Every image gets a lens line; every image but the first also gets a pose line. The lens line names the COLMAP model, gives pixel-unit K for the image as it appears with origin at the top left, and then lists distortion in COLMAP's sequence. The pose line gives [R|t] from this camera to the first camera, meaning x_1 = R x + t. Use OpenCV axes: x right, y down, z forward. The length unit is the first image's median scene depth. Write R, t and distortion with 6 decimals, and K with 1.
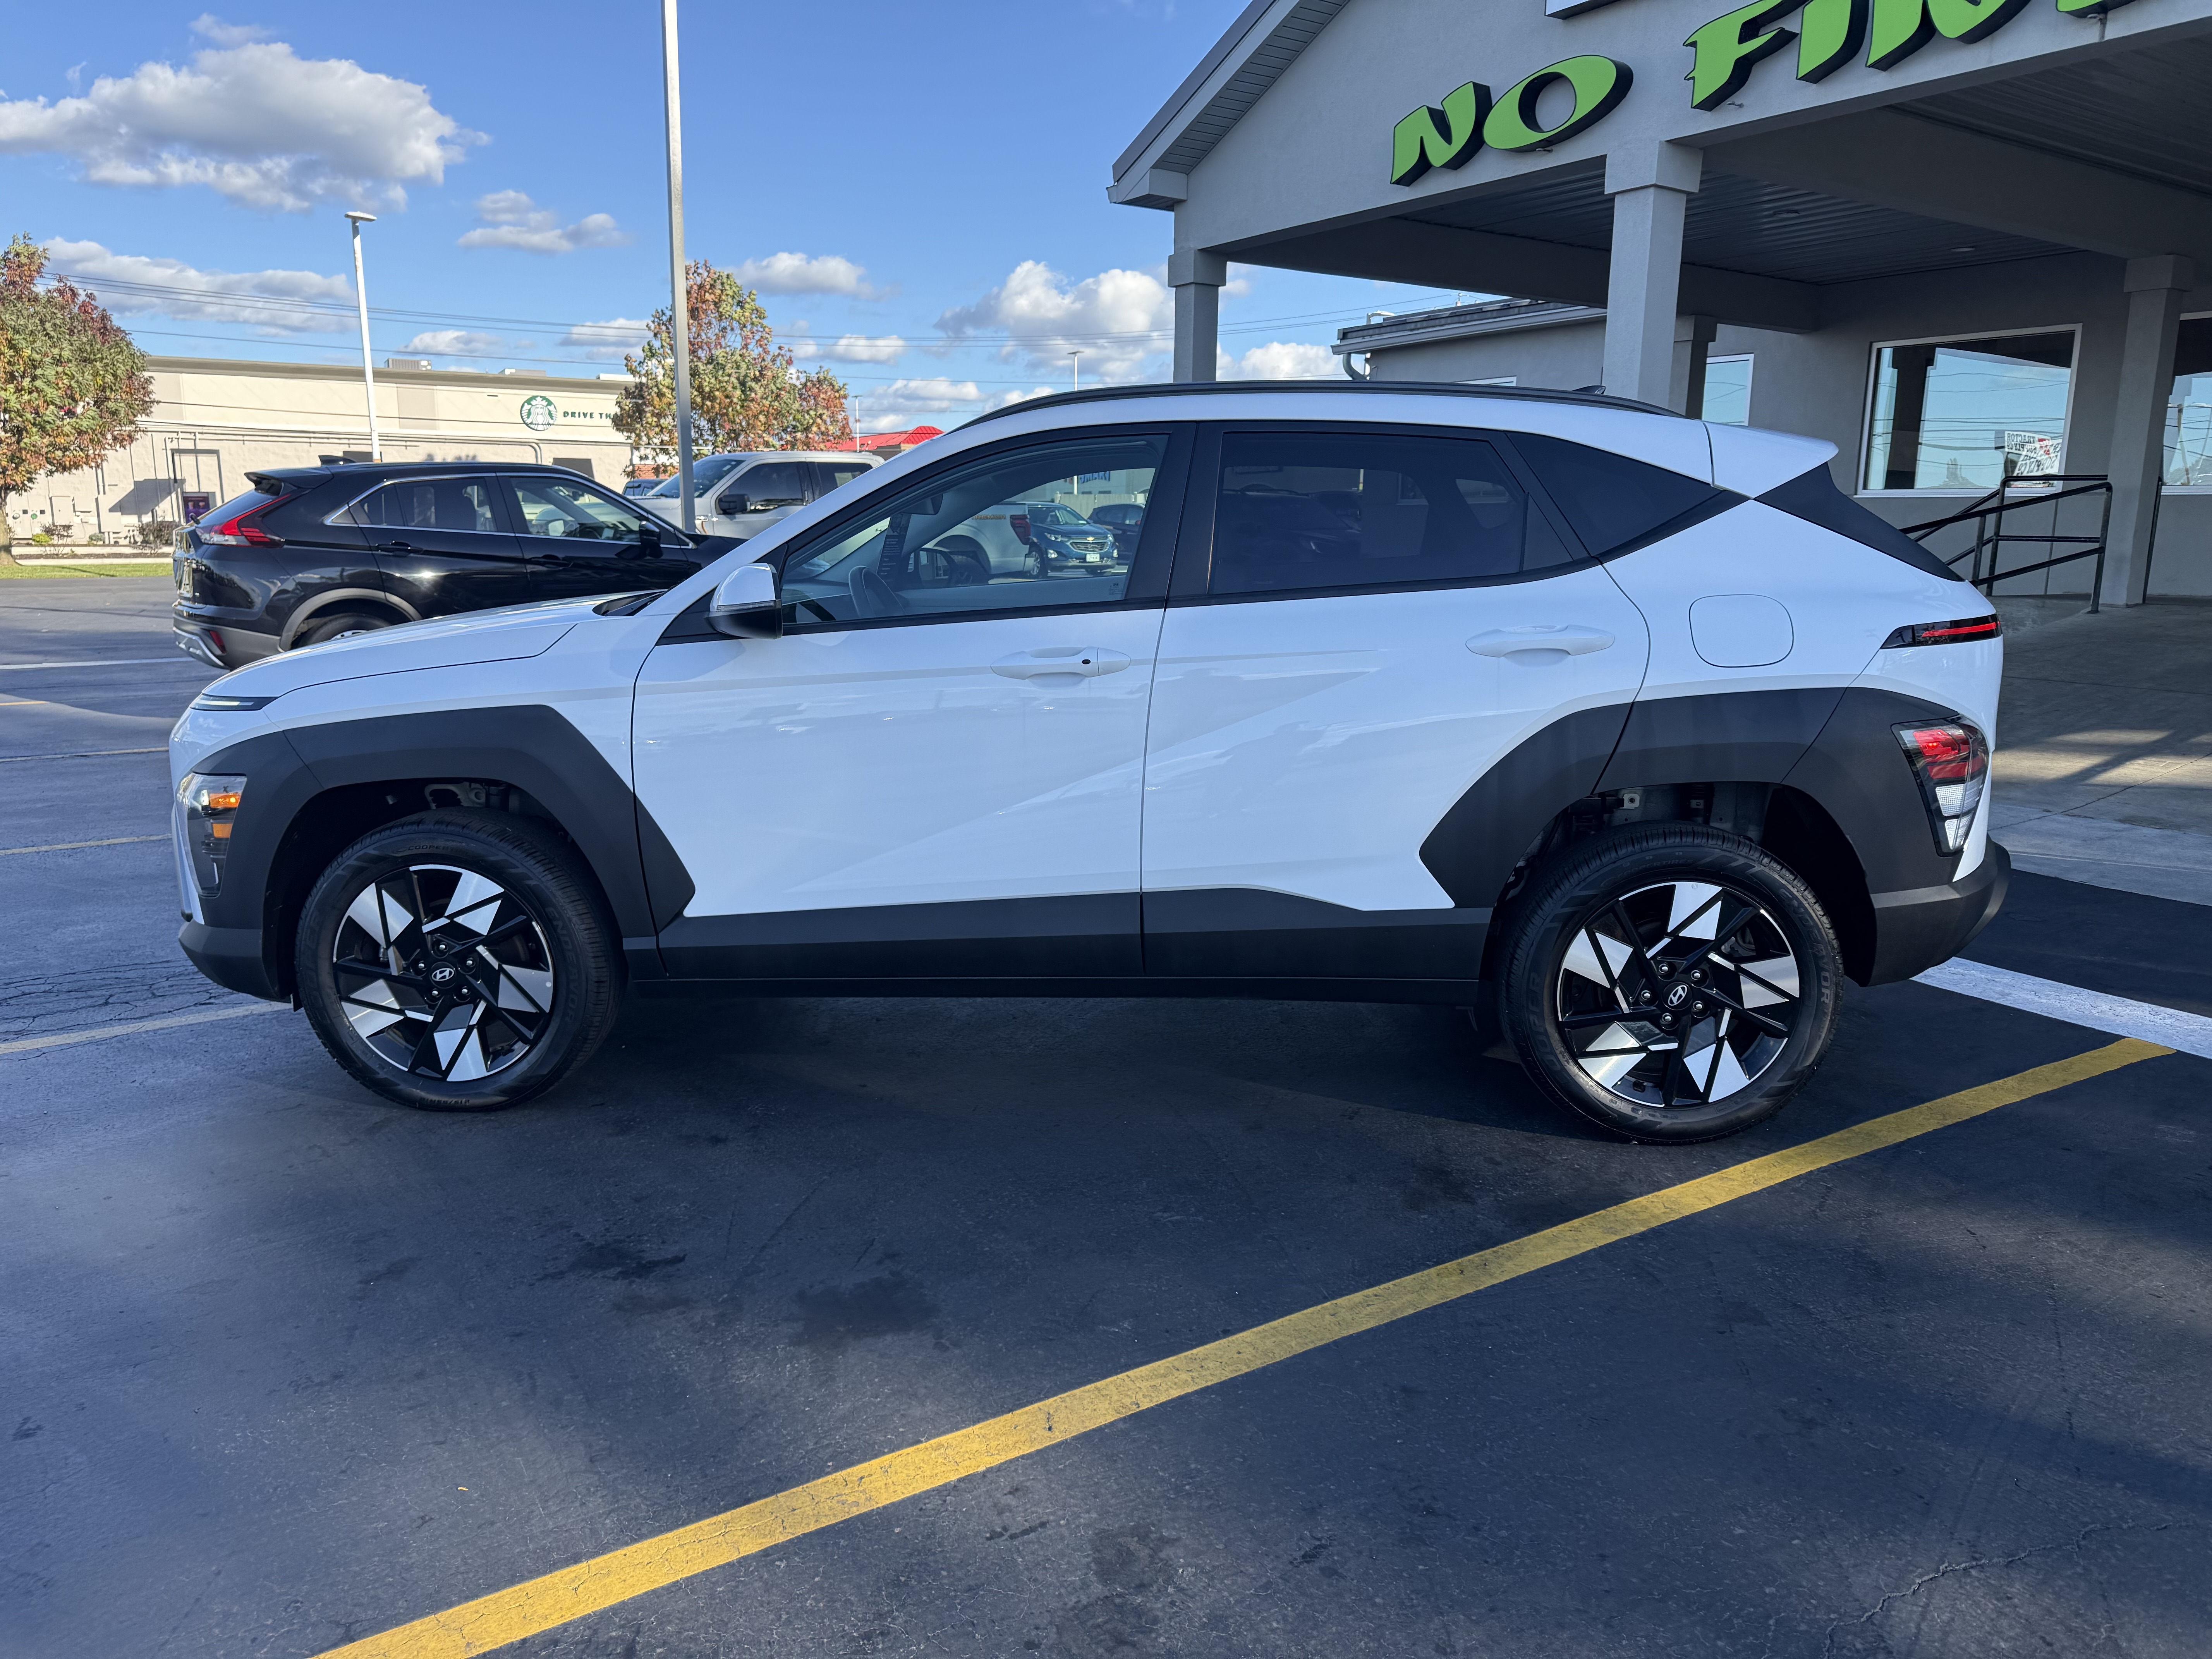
lens RADIAL K [[1562.7, 0, 1096.9], [0, 1562.7, 846.0], [0, 0, 1]] dist [0.014419, -0.017995]
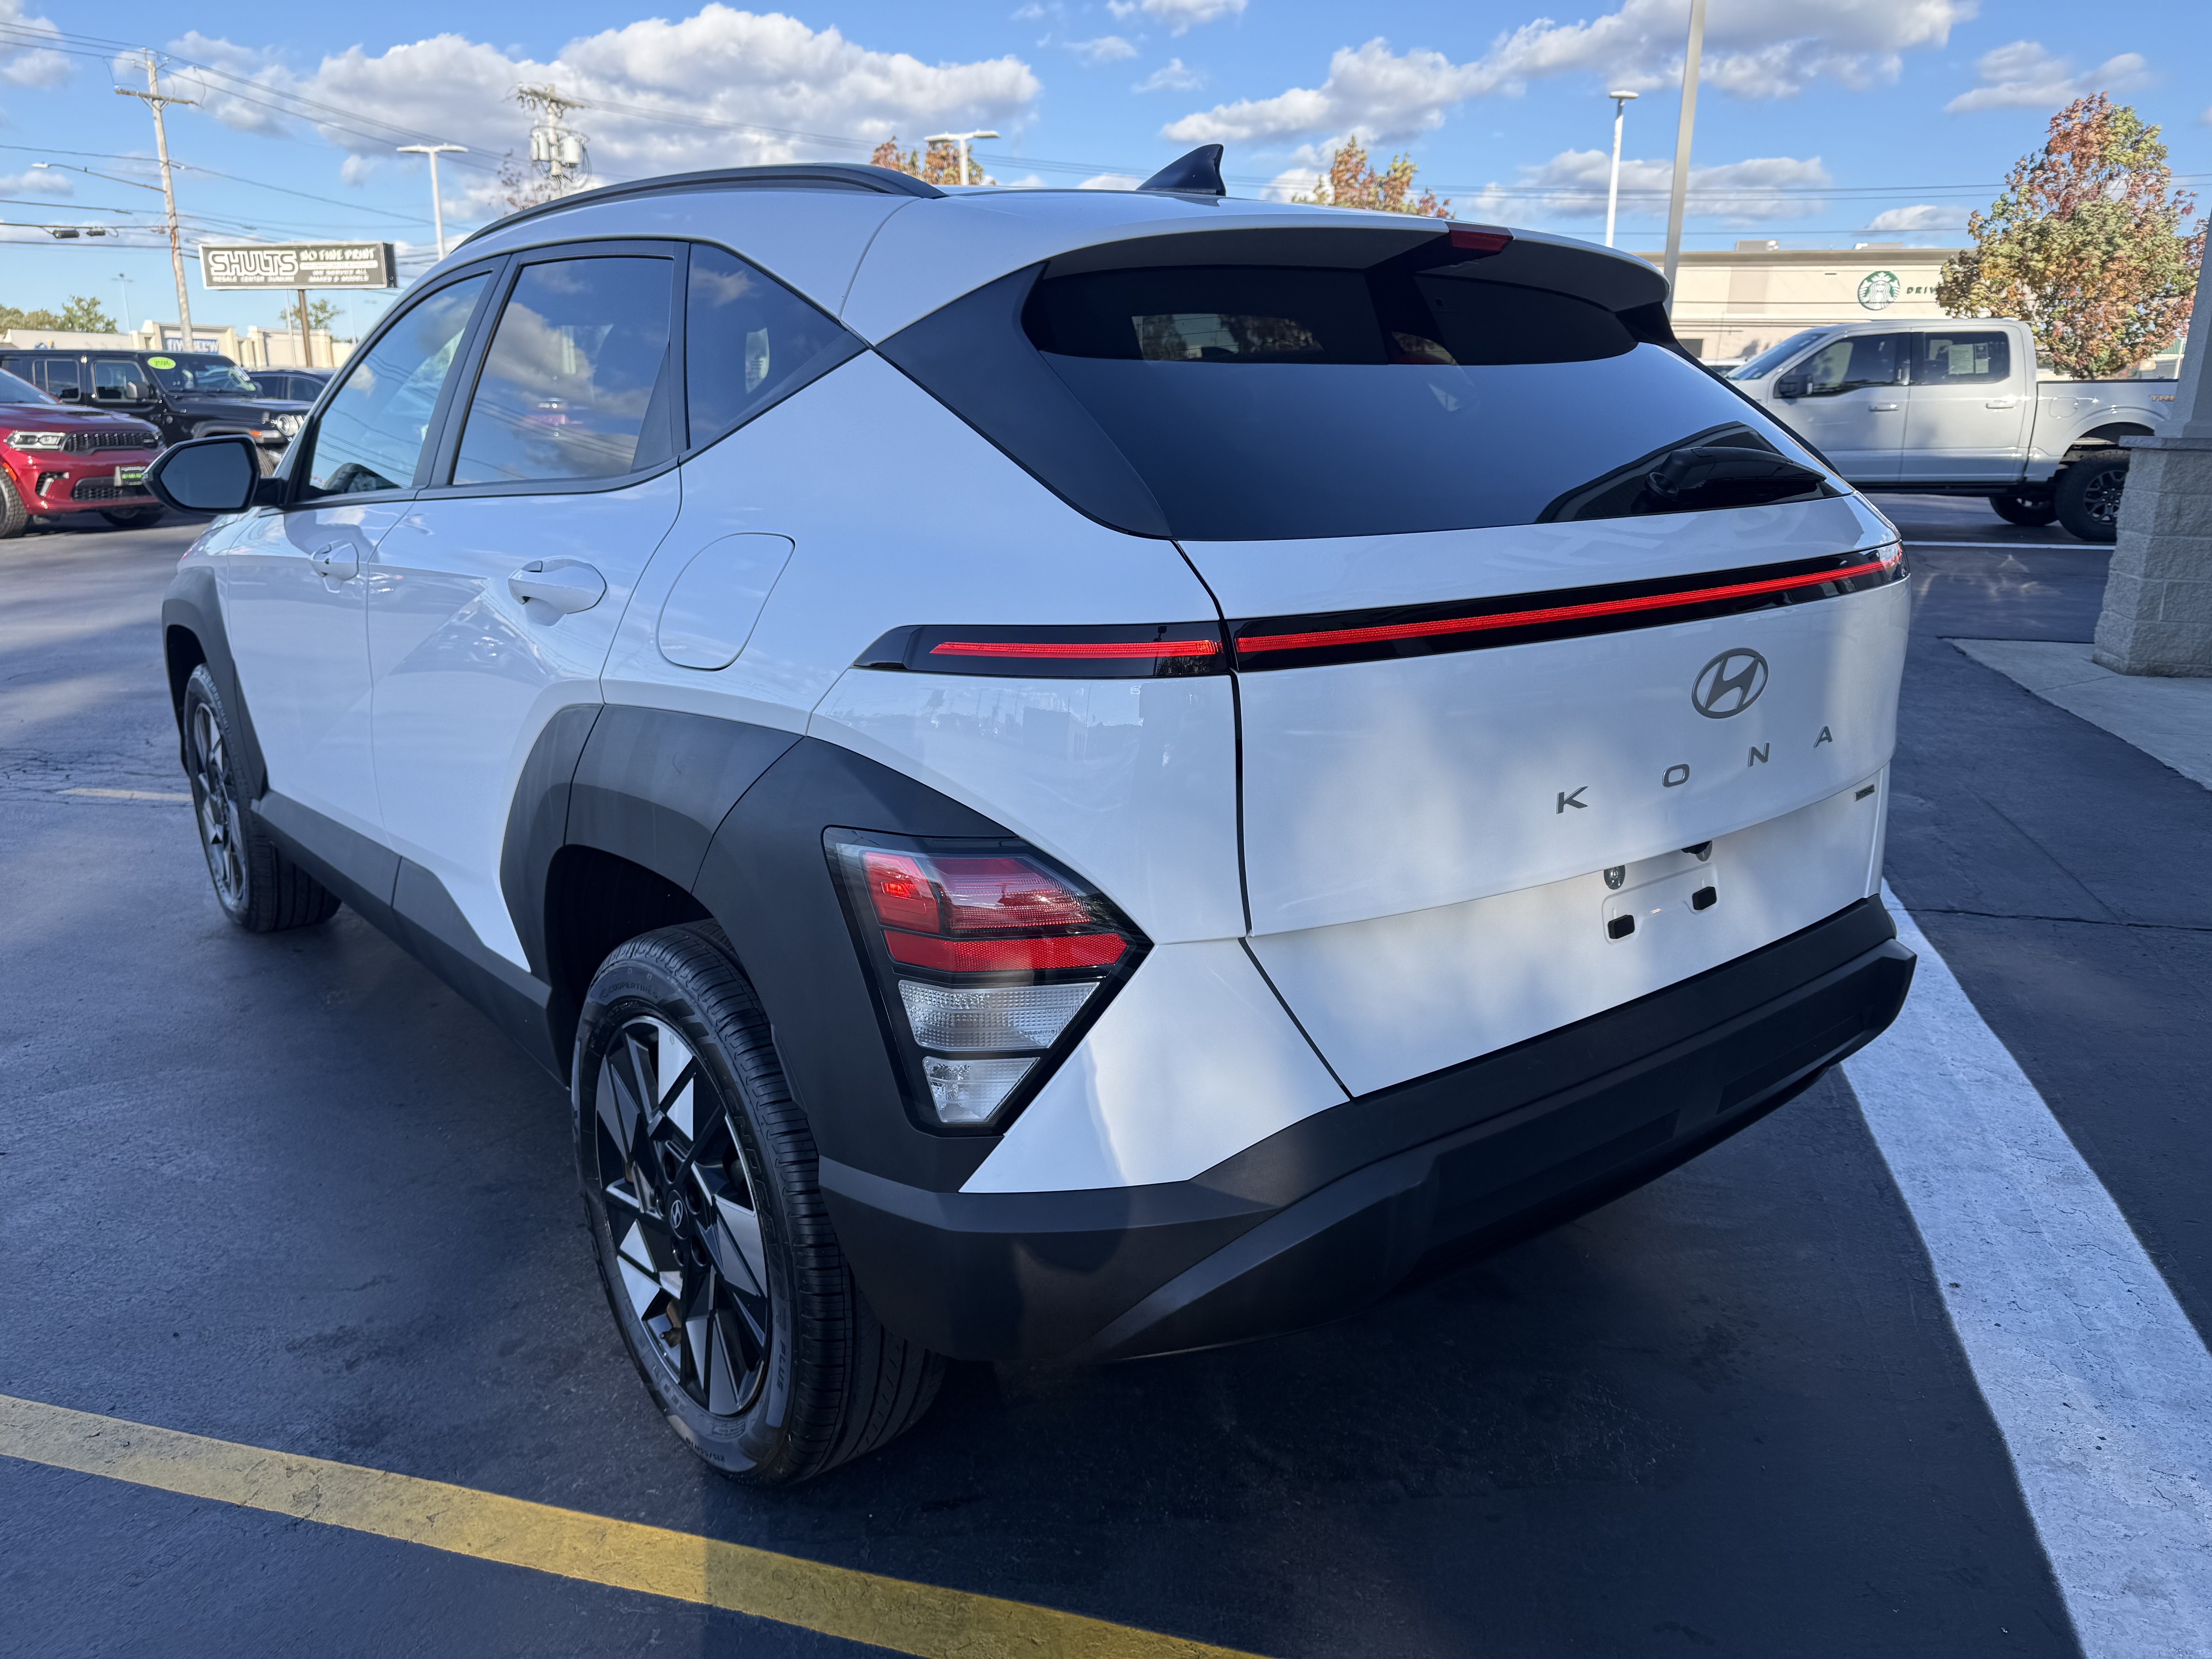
lens RADIAL K [[1562.7, 0, 1113.4], [0, 1562.7, 842.8], [0, 0, 1]] dist [0.014419, -0.017995]
pose [[0.681143, 0.200110, -0.704273, 0.335791], [-0.154106, 0.979559, 0.129285, -0.054486], [0.715748, 0.020471, 0.698058, 0.273797]]
